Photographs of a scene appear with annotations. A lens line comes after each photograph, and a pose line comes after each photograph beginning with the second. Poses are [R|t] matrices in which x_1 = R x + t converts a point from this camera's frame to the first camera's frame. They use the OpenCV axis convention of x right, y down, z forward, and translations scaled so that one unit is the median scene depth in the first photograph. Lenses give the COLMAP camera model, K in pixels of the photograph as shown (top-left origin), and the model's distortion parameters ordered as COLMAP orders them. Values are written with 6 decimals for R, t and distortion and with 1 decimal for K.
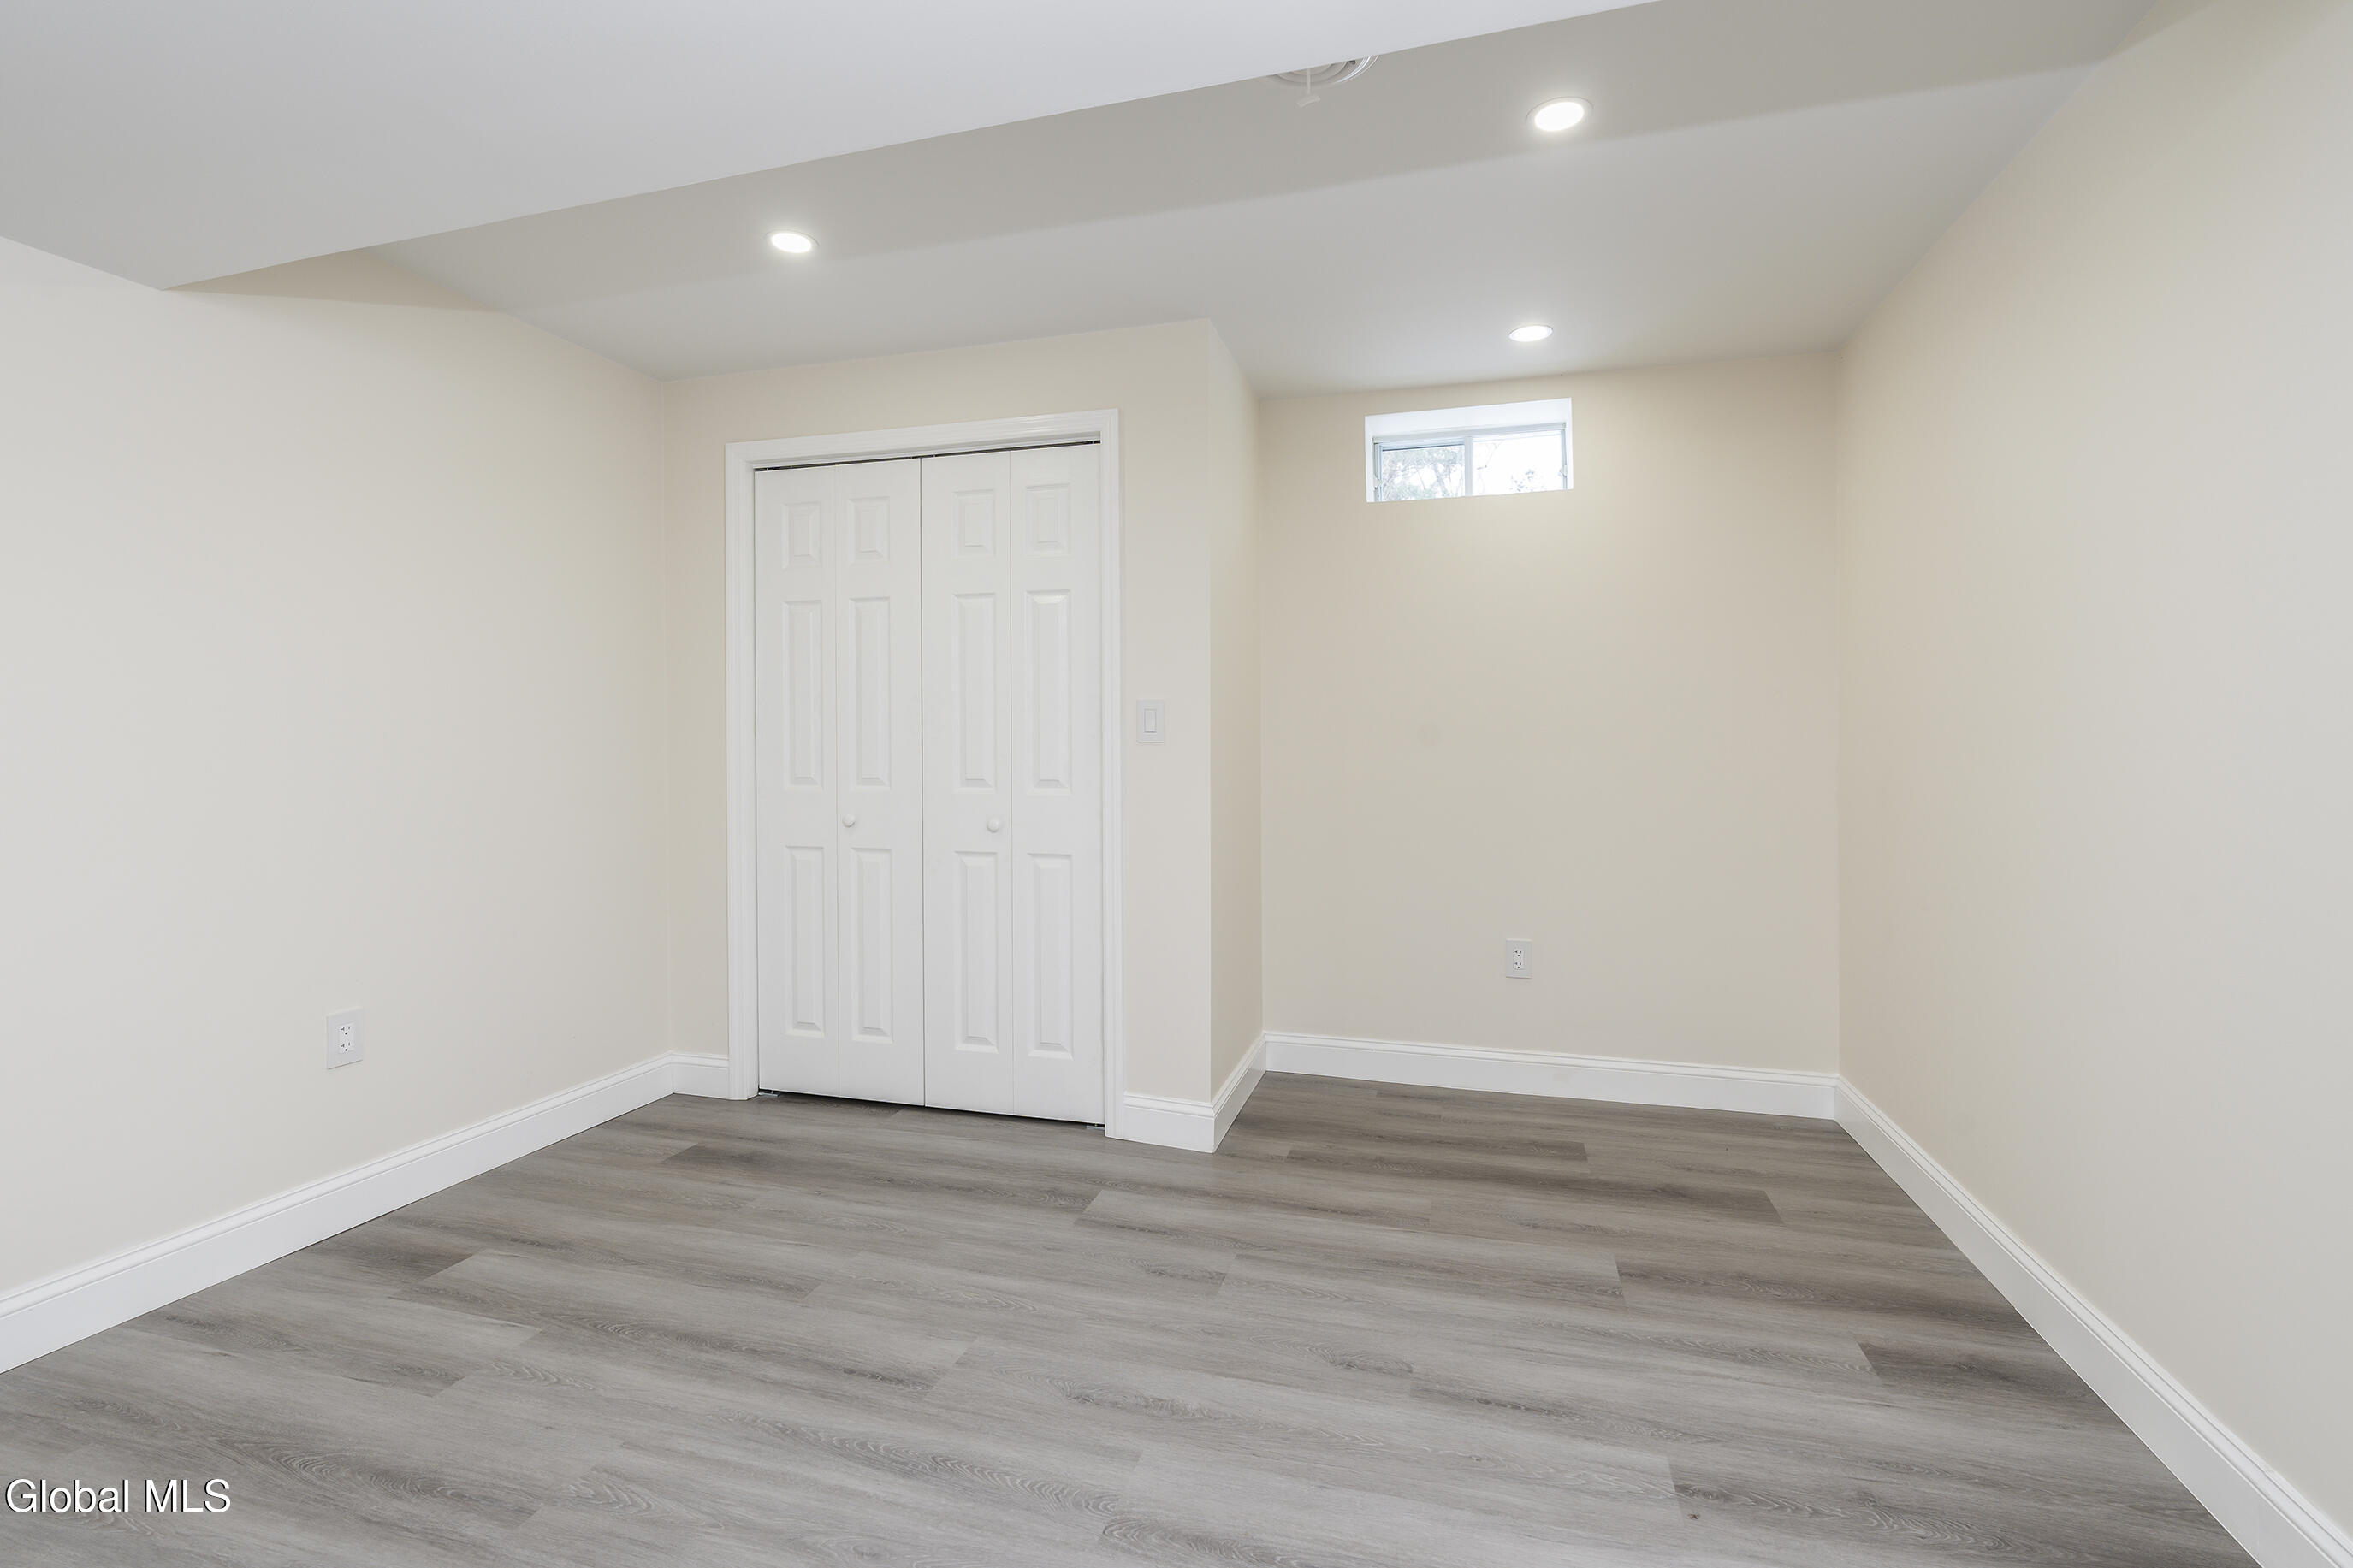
lens RADIAL K [[1046.5, 0, 1187.7], [0, 1046.5, 736.0], [0, 0, 1]] dist [0.000607, 0.000518]
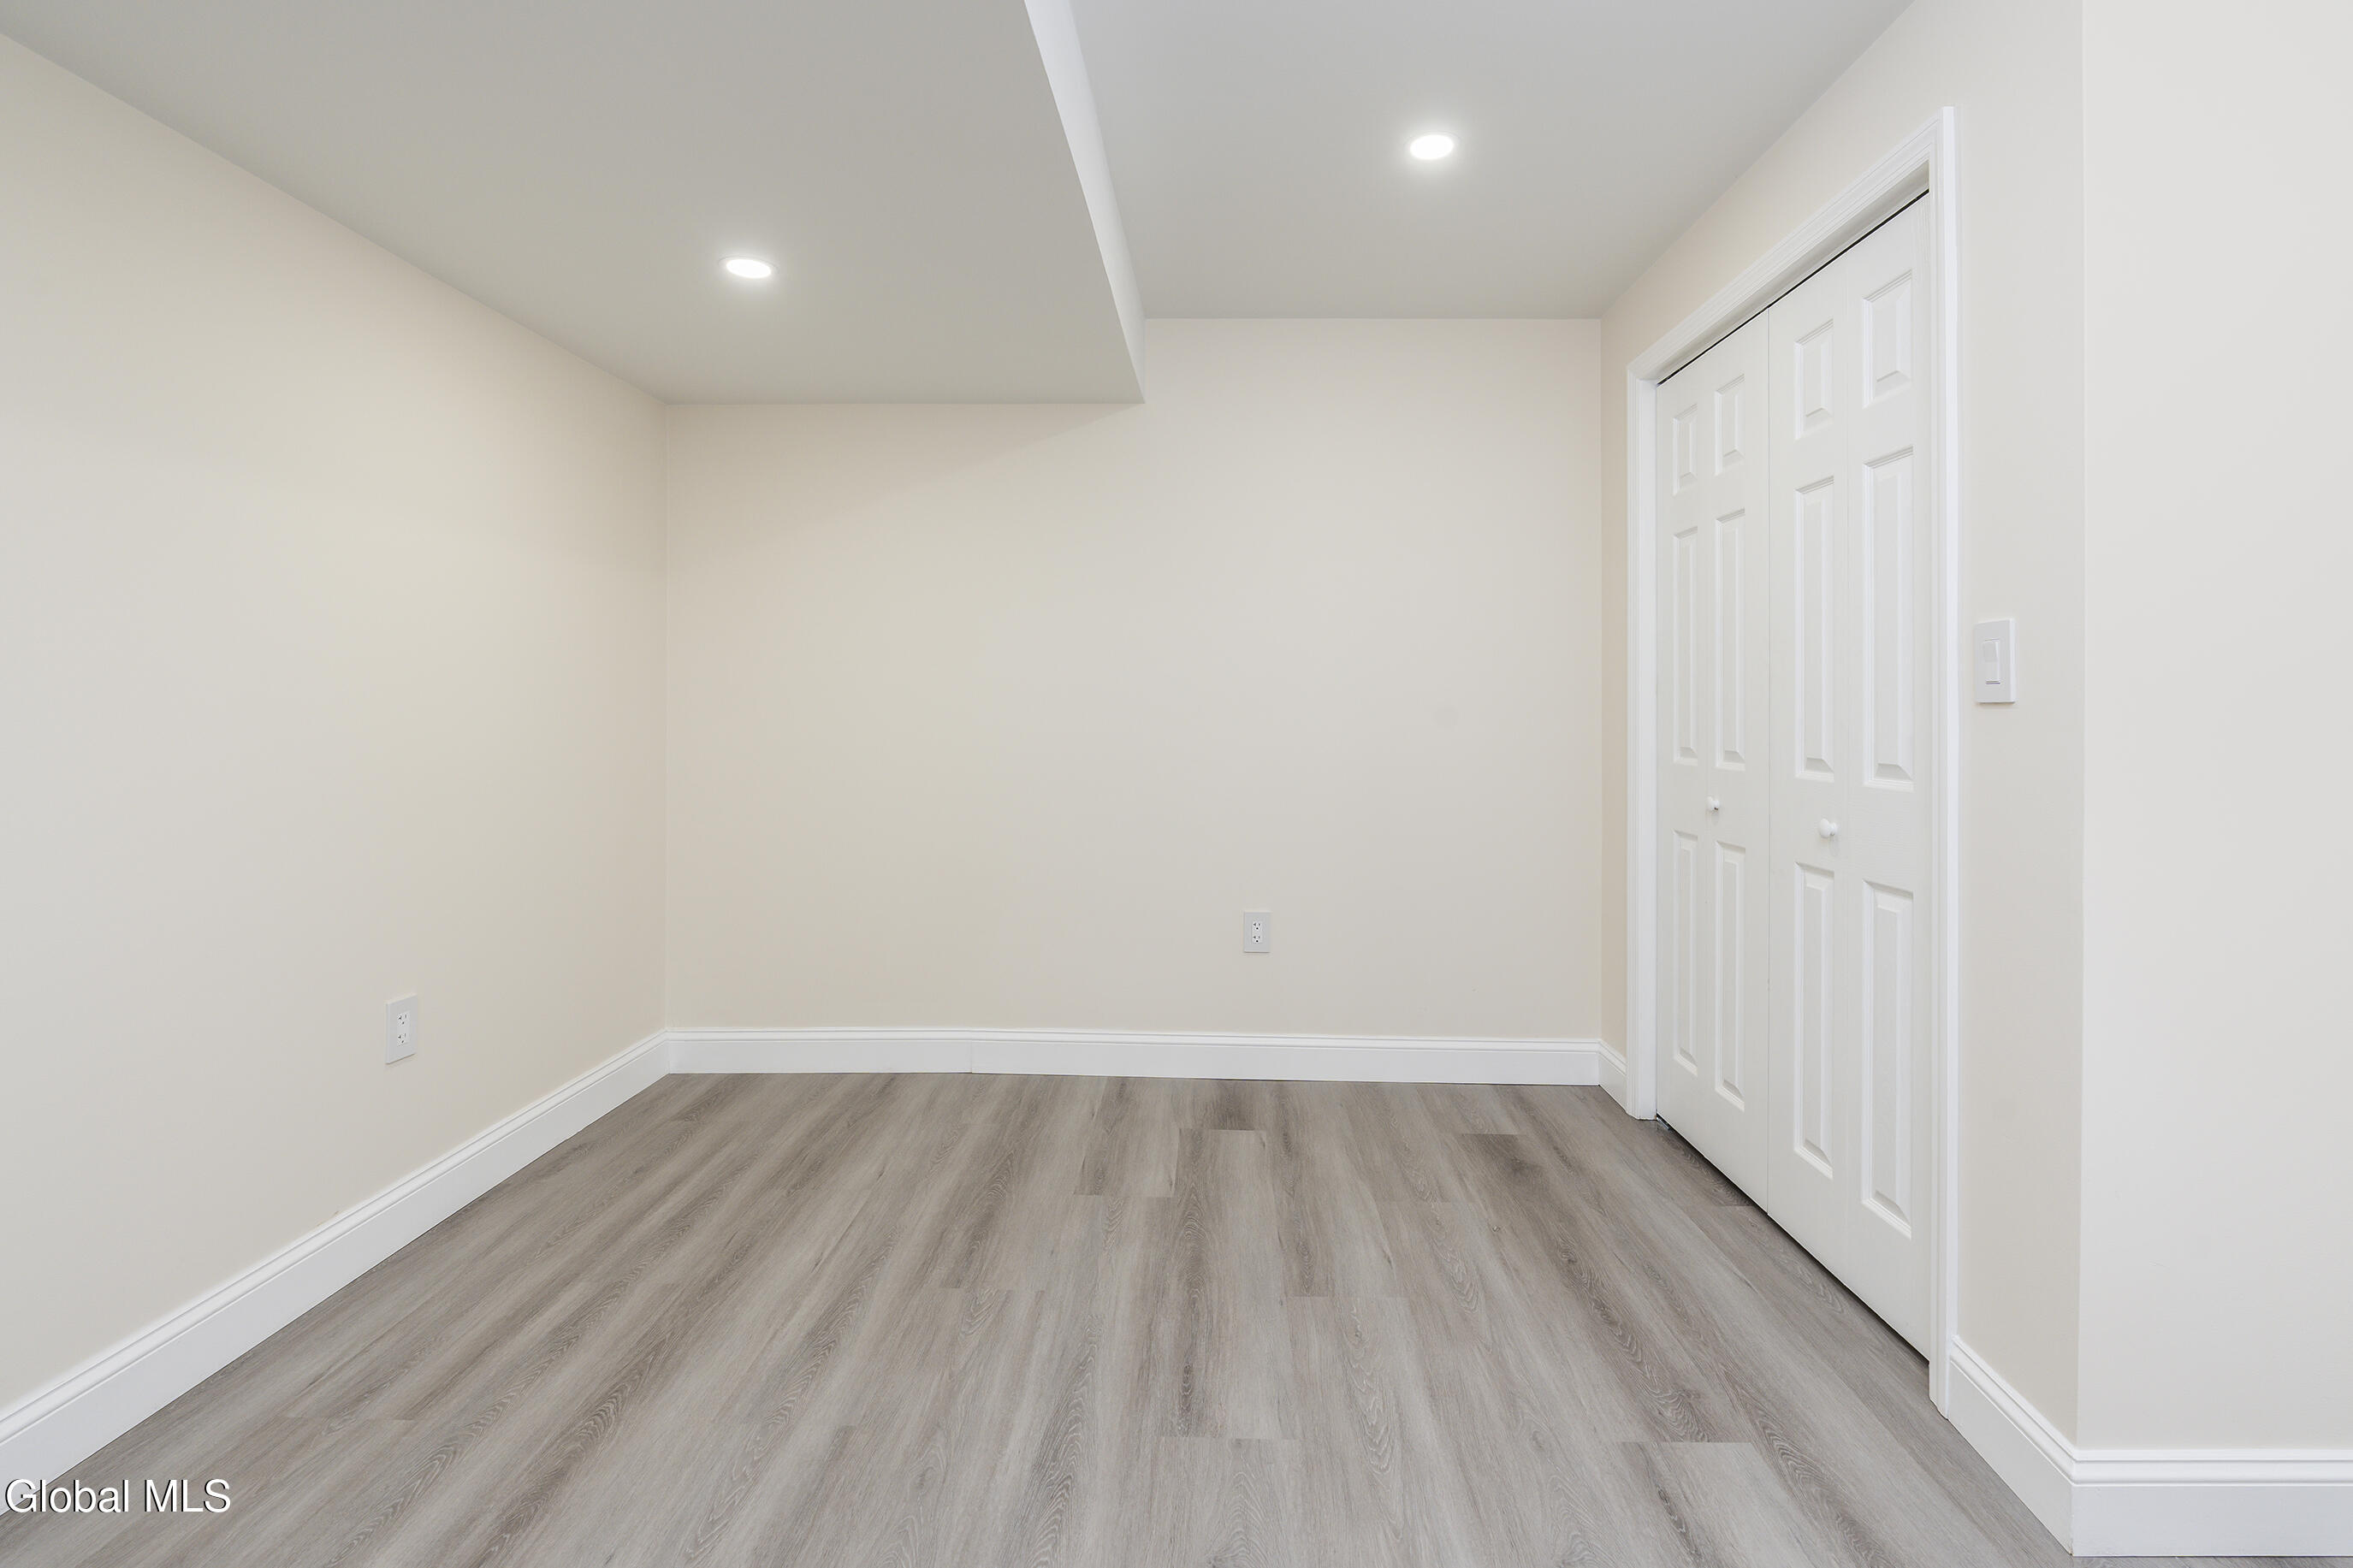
lens RADIAL K [[1072.3, 0, 1186.1], [0, 1072.3, 729.9], [0, 0, 1]] dist [-0.013431, 0.000252]
pose [[0.263623, 0.017865, -0.964460, 0.476961], [0.004740, 0.999792, 0.019816, 0.010922], [0.964614, -0.009796, 0.263484, 0.607585]]
